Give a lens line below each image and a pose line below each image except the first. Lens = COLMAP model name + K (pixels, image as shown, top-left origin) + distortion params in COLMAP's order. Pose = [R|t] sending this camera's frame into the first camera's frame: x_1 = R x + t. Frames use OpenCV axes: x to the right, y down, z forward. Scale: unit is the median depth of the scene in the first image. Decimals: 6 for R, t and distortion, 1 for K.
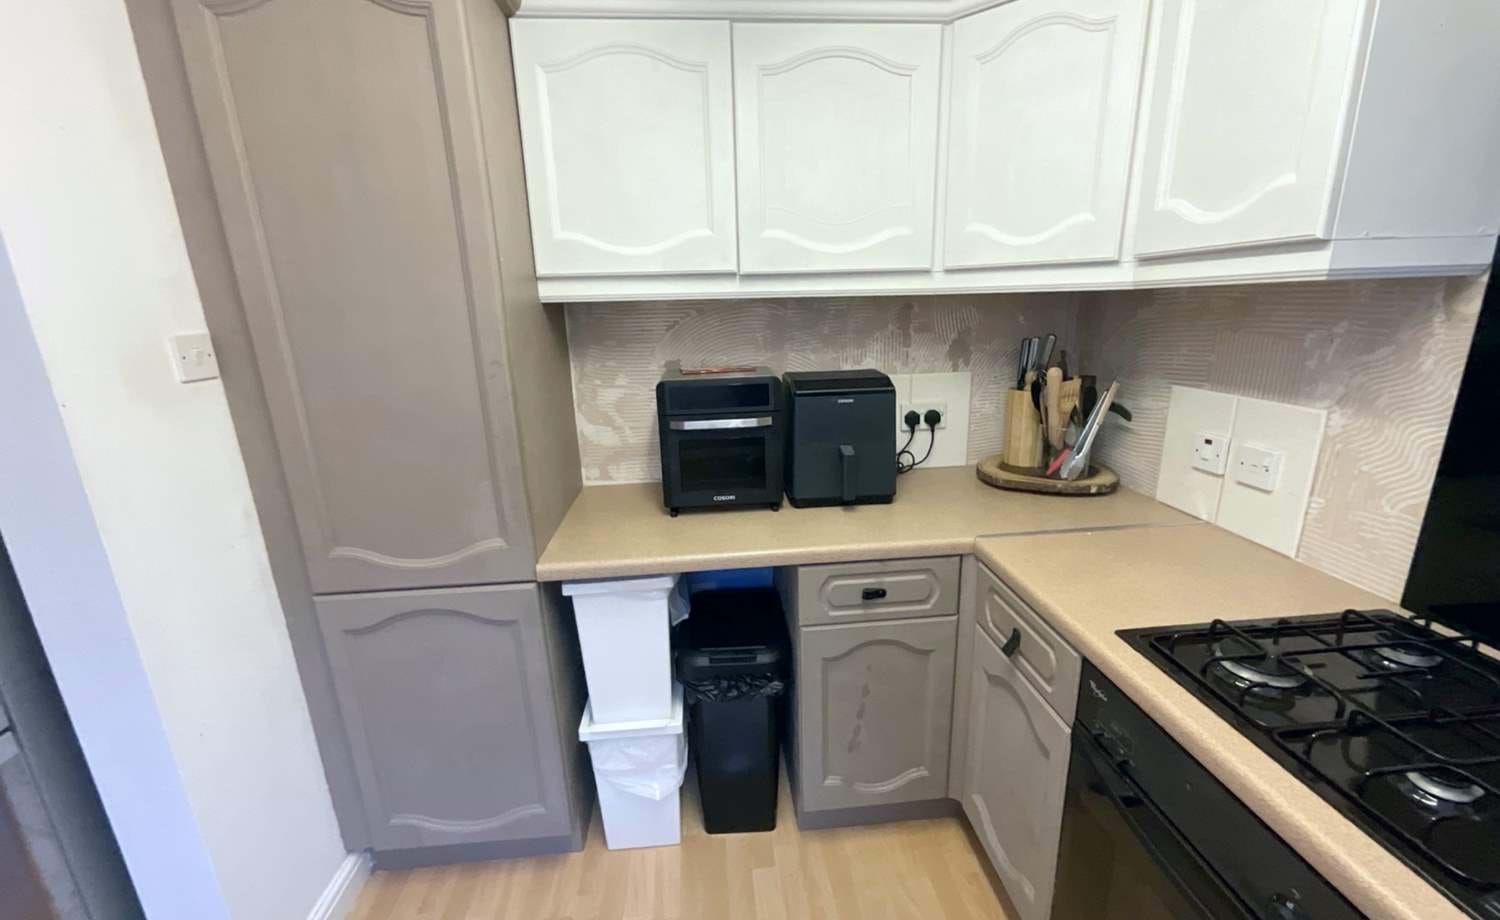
lens RADIAL K [[610.1, 0, 750.0], [0, 610.1, 460.0], [0, 0, 1]] dist [-0.000662, 0.000795]
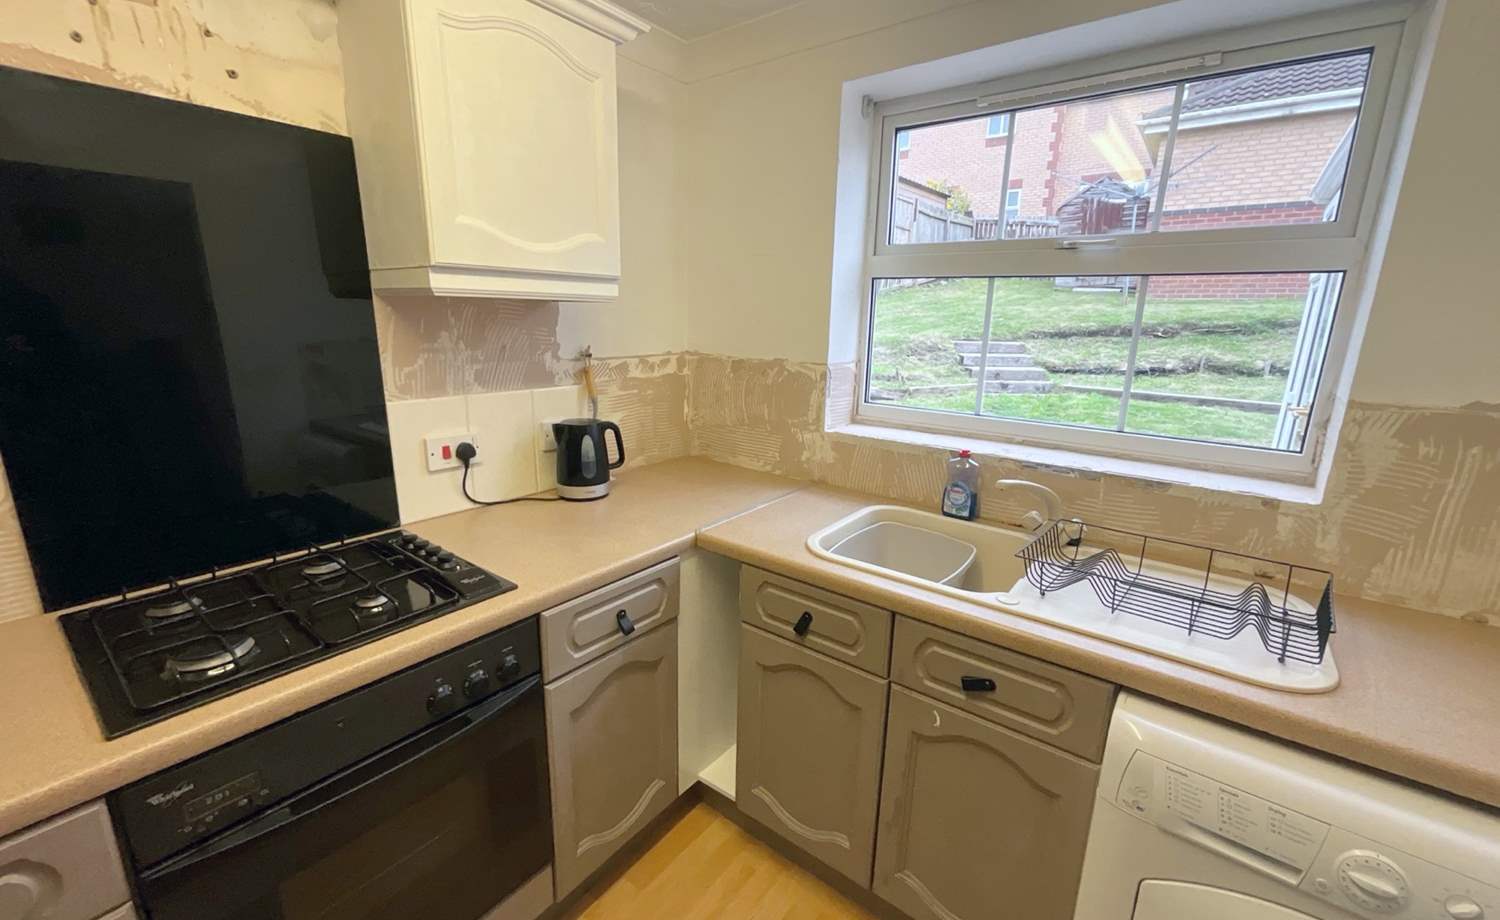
lens RADIAL K [[605.3, 0, 751.5], [0, 605.3, 465.6], [0, 0, 1]] dist [-0.008058, 0.000139]
pose [[0.675807, -0.123064, 0.726733, -0.295570], [0.155337, 0.987599, 0.022787, -0.002345], [-0.720525, 0.097489, 0.686542, 0.182899]]
